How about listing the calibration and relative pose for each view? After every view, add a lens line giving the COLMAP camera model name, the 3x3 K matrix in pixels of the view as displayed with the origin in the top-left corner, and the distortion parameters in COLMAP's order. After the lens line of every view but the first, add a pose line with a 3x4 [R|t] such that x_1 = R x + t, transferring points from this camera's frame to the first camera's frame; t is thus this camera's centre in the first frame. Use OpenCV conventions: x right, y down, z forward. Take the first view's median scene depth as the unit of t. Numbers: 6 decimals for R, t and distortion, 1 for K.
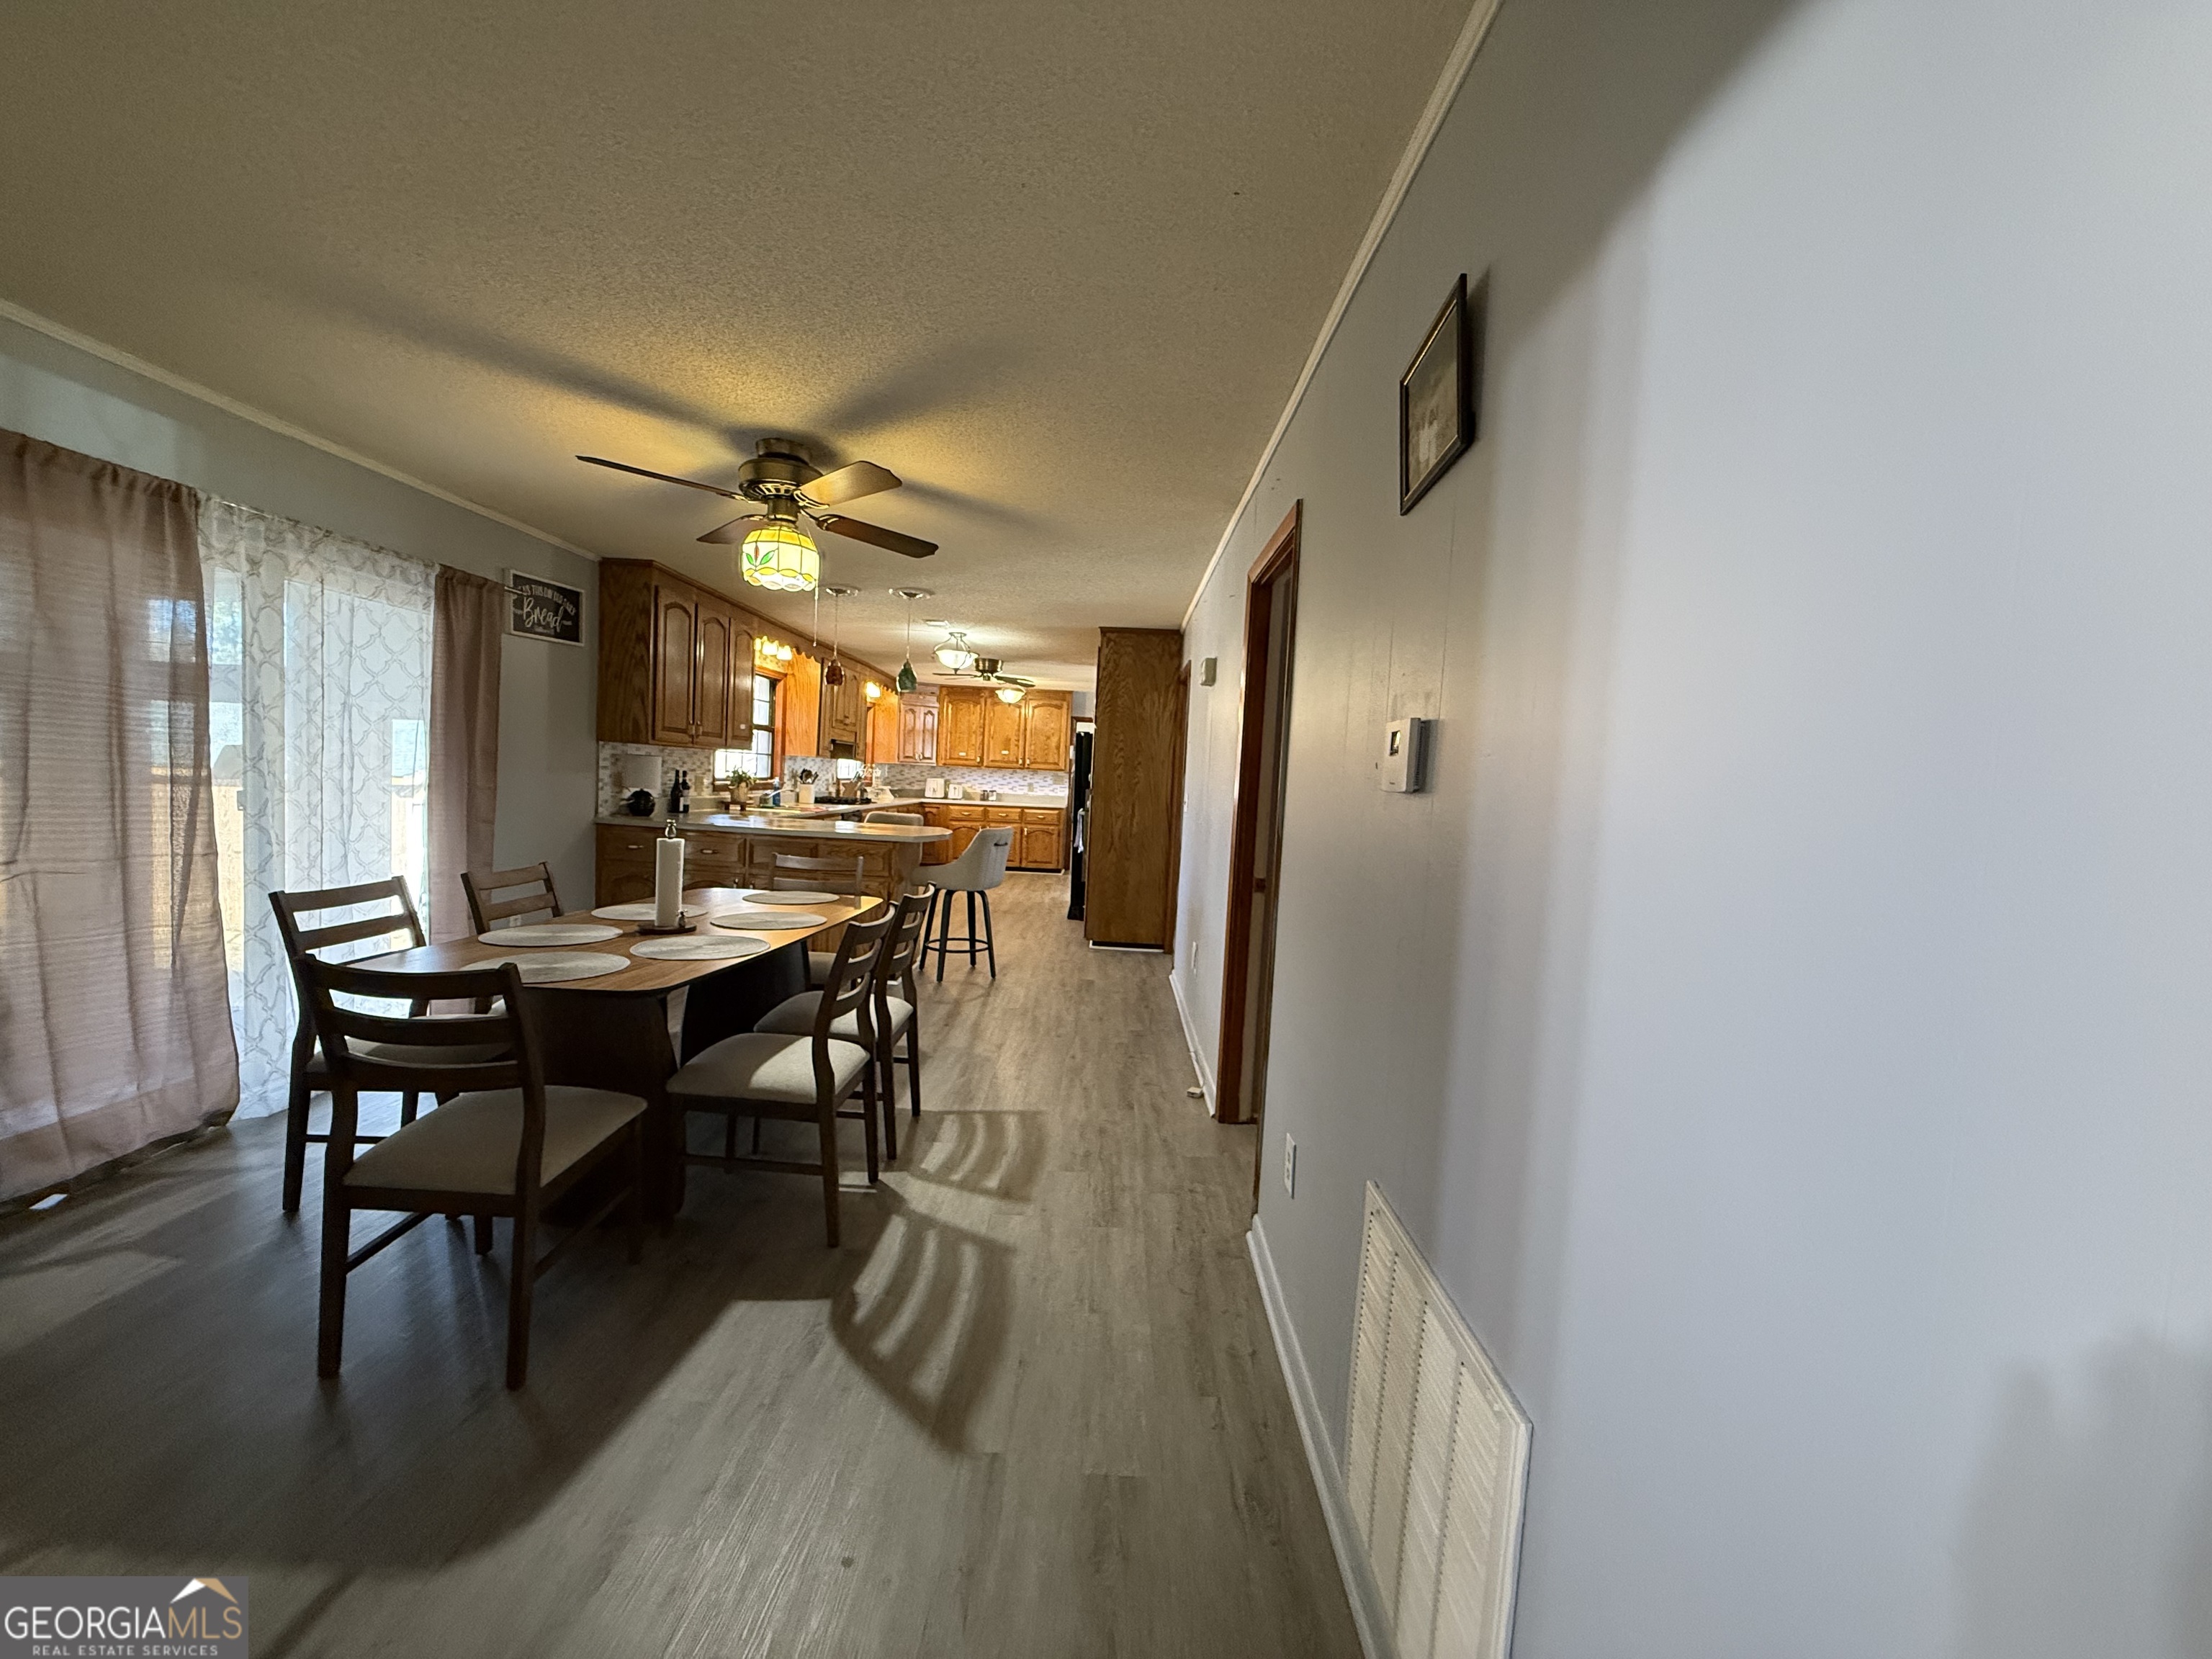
lens RADIAL K [[881.7, 0, 1097.8], [0, 881.7, 825.1], [0, 0, 1]] dist [-0.000511, 0.000489]
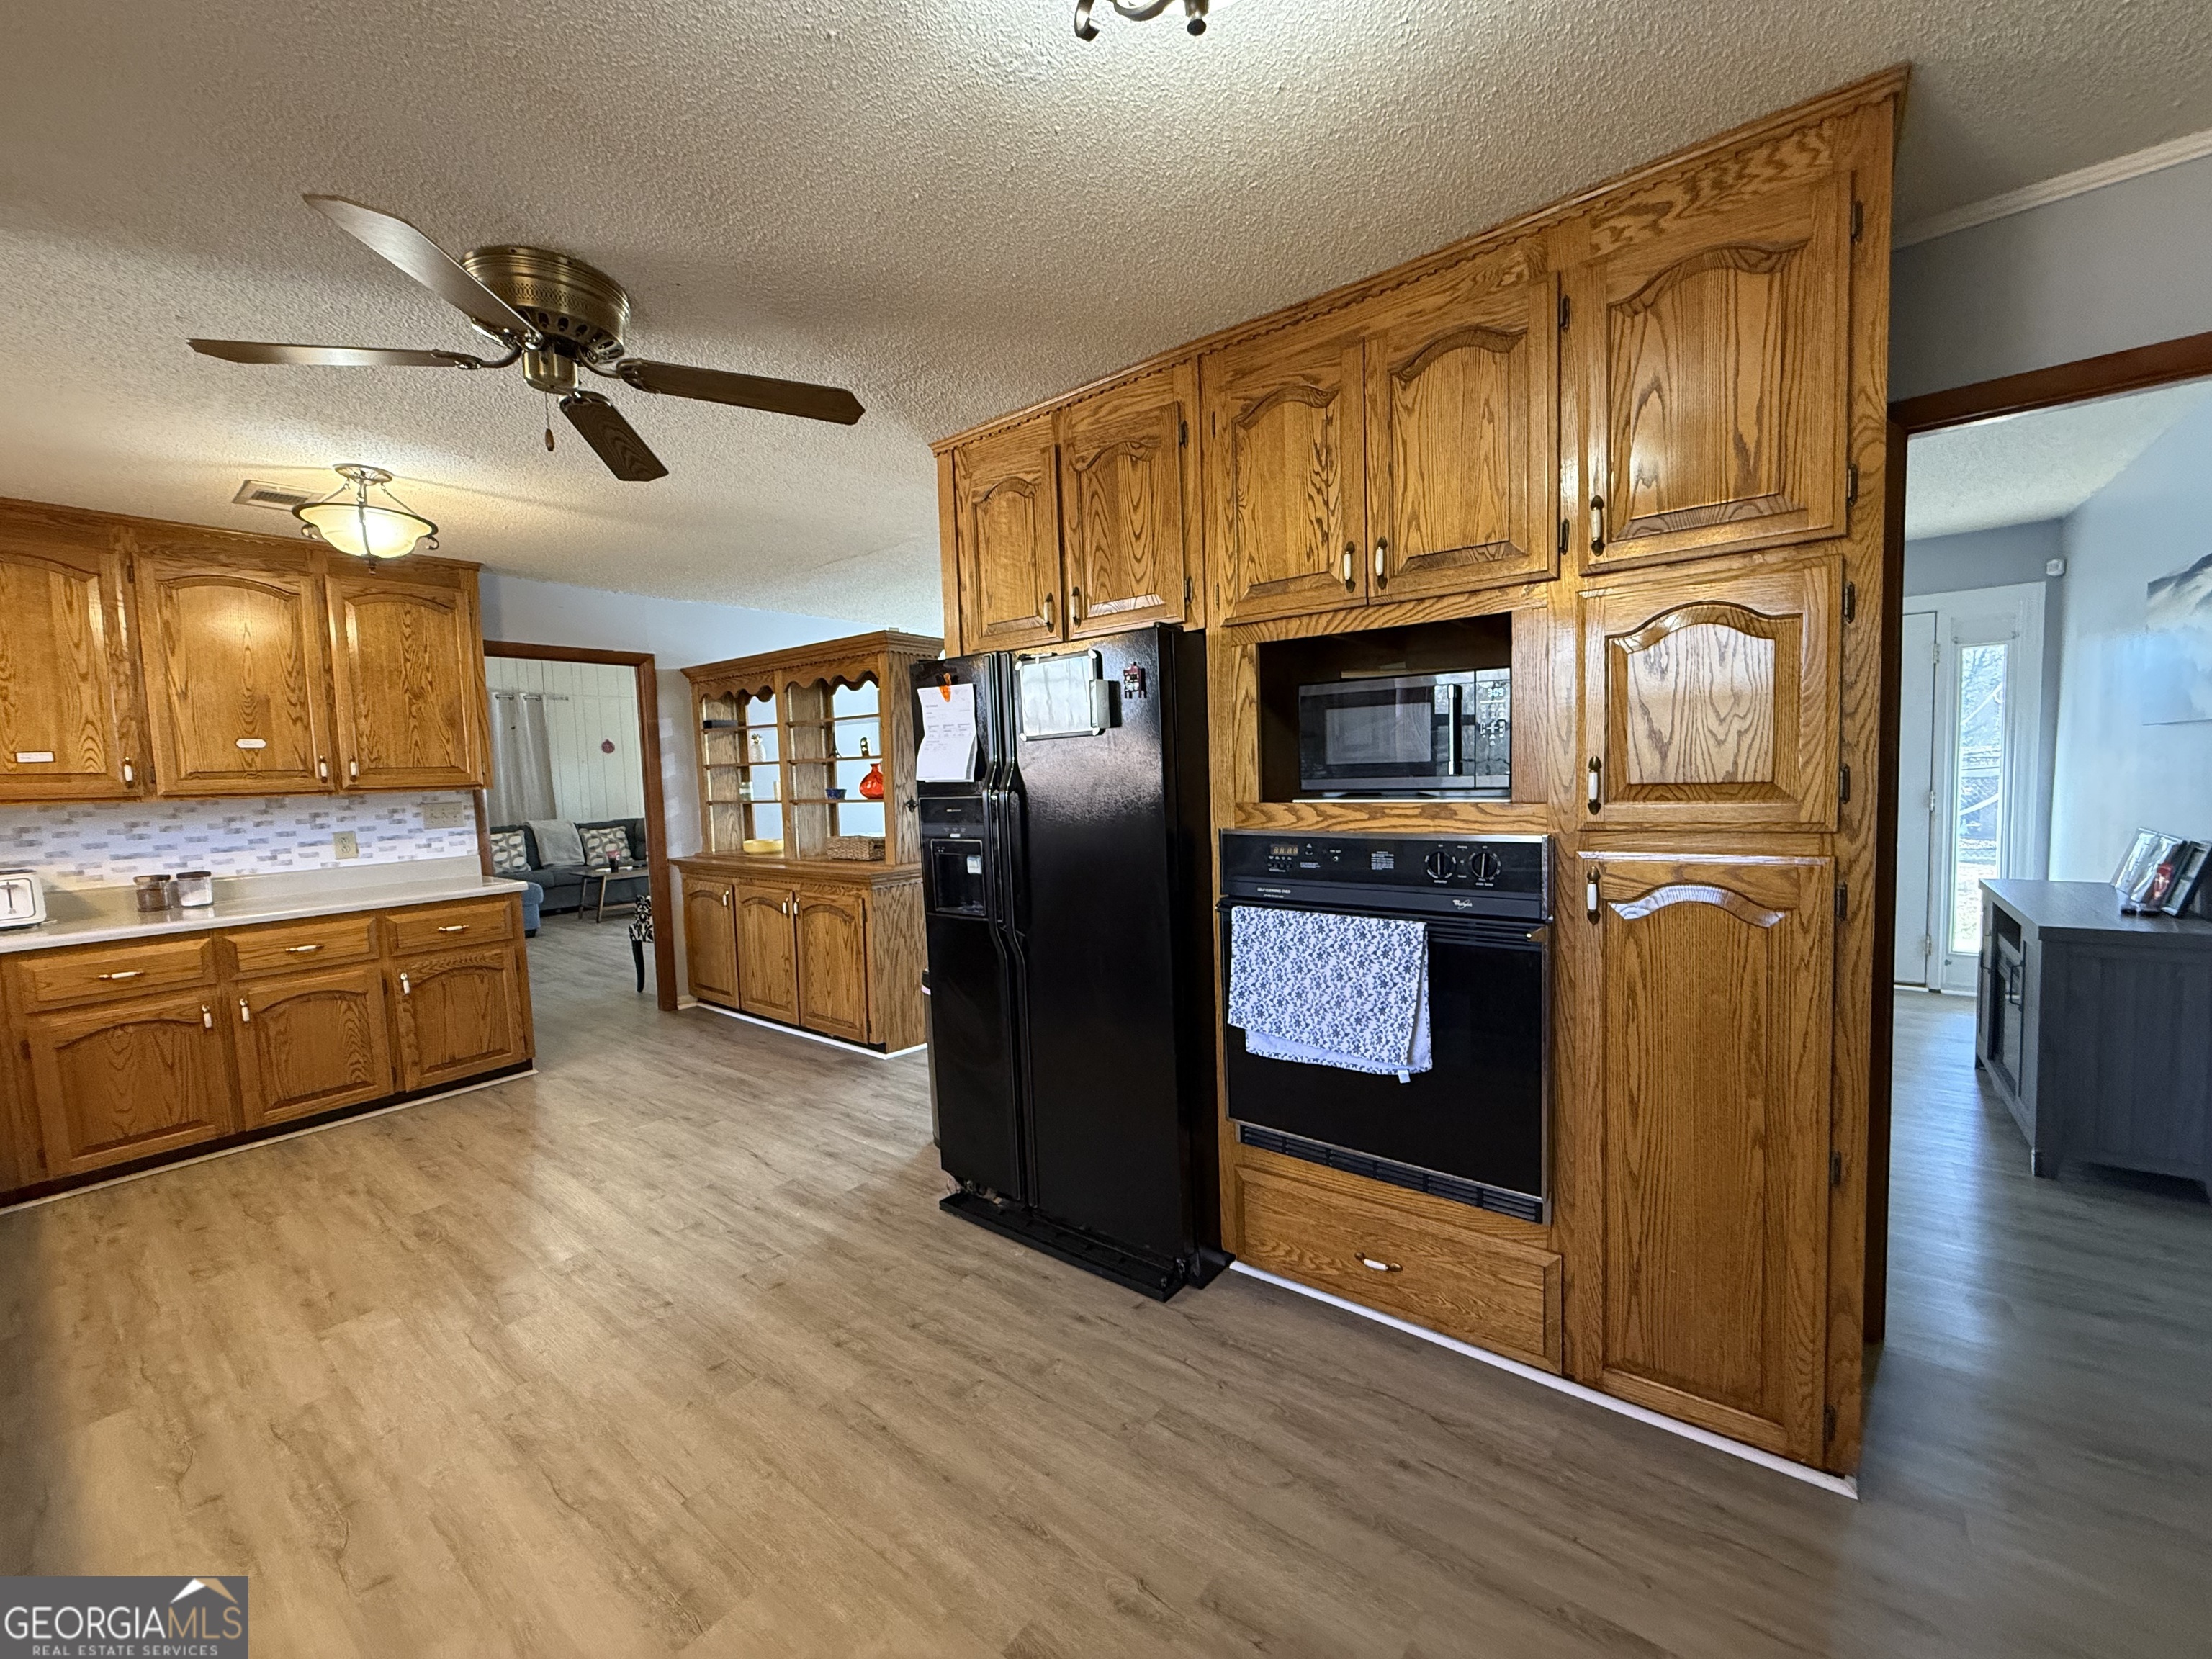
lens RADIAL K [[881.7, 0, 1099.8], [0, 881.7, 835.7], [0, 0, 1]] dist [-0.000511, 0.000489]
pose [[0.606500, -0.130494, 0.784301, -0.566670], [0.106528, 0.990882, 0.082487, -0.149553], [-0.787914, 0.033522, 0.614872, 1.945981]]
